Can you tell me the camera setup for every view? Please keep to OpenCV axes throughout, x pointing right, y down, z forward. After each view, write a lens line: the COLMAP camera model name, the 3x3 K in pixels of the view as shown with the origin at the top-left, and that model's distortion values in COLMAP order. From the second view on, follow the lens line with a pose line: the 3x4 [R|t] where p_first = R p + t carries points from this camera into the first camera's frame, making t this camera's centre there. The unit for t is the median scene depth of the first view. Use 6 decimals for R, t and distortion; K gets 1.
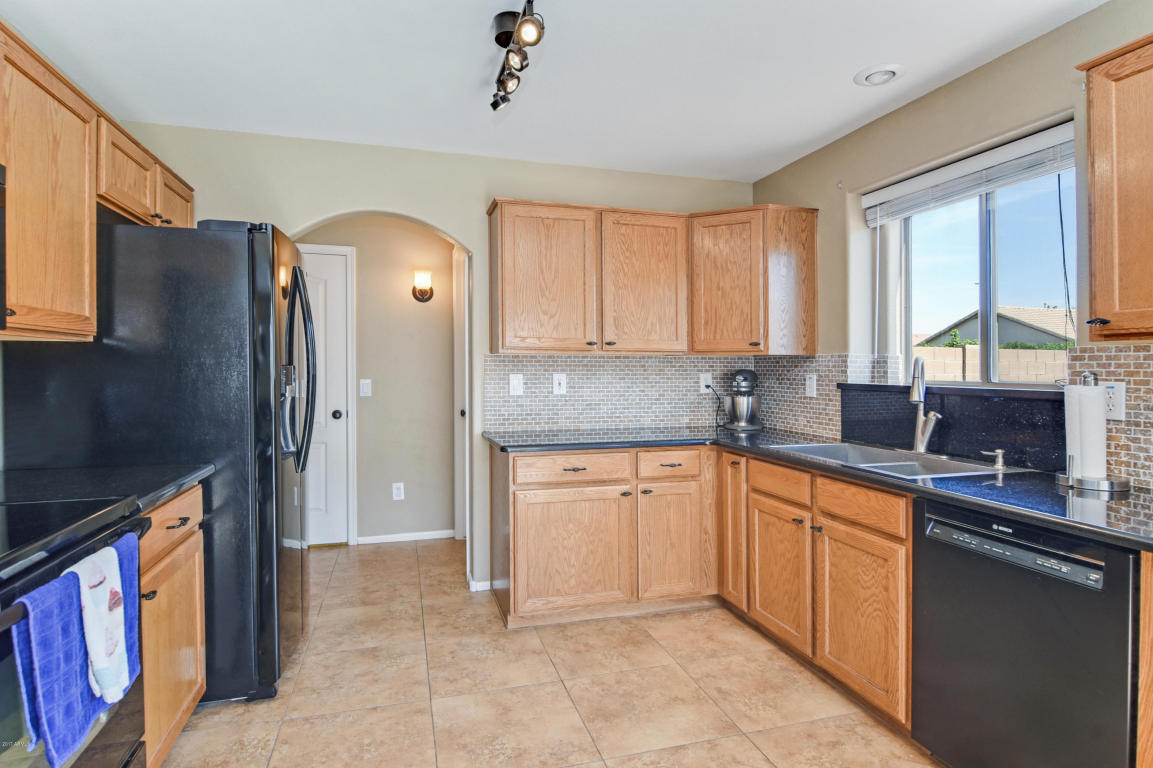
lens RADIAL K [[602.8, 0, 581.5], [0, 602.8, 384.1], [0, 0, 1]] dist [-0.006388, -0.004788]
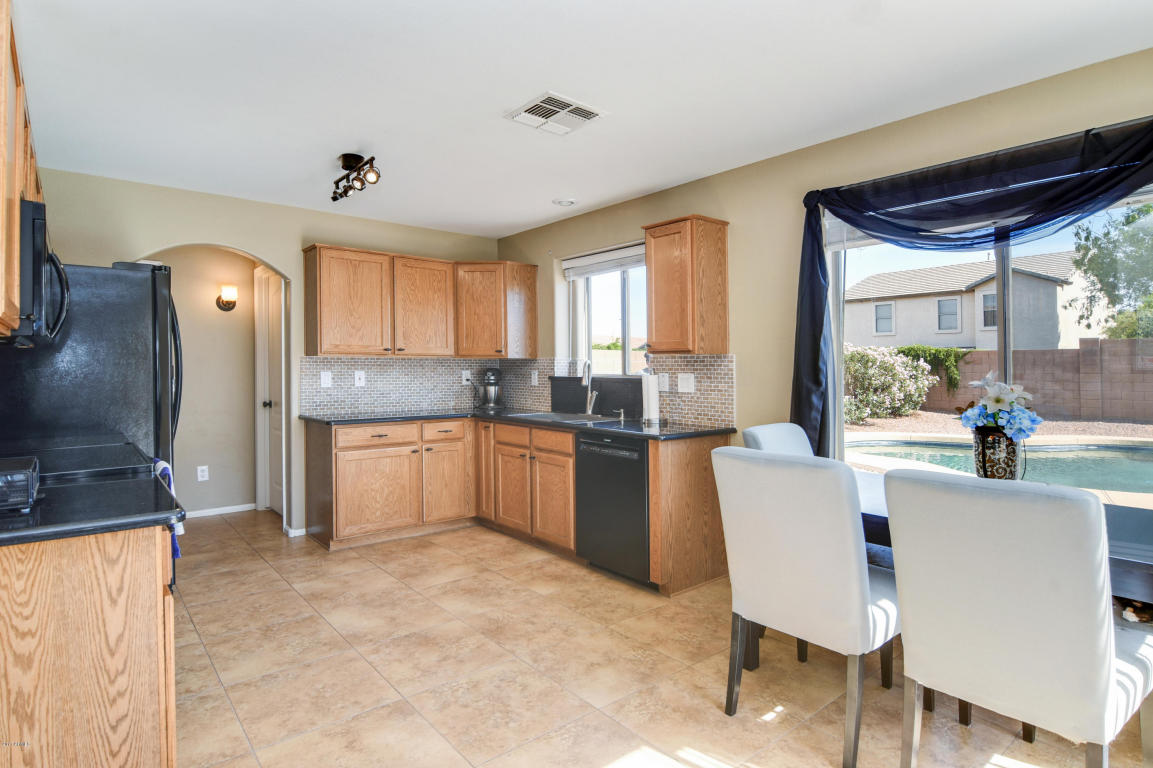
lens RADIAL K [[602.8, 0, 578.7], [0, 602.8, 363.8], [0, 0, 1]] dist [-0.006388, -0.004788]
pose [[0.920823, 0.001856, 0.389976, -0.135415], [0.010949, 0.999471, -0.030609, 0.016110], [-0.389826, 0.032455, 0.920316, -0.537577]]
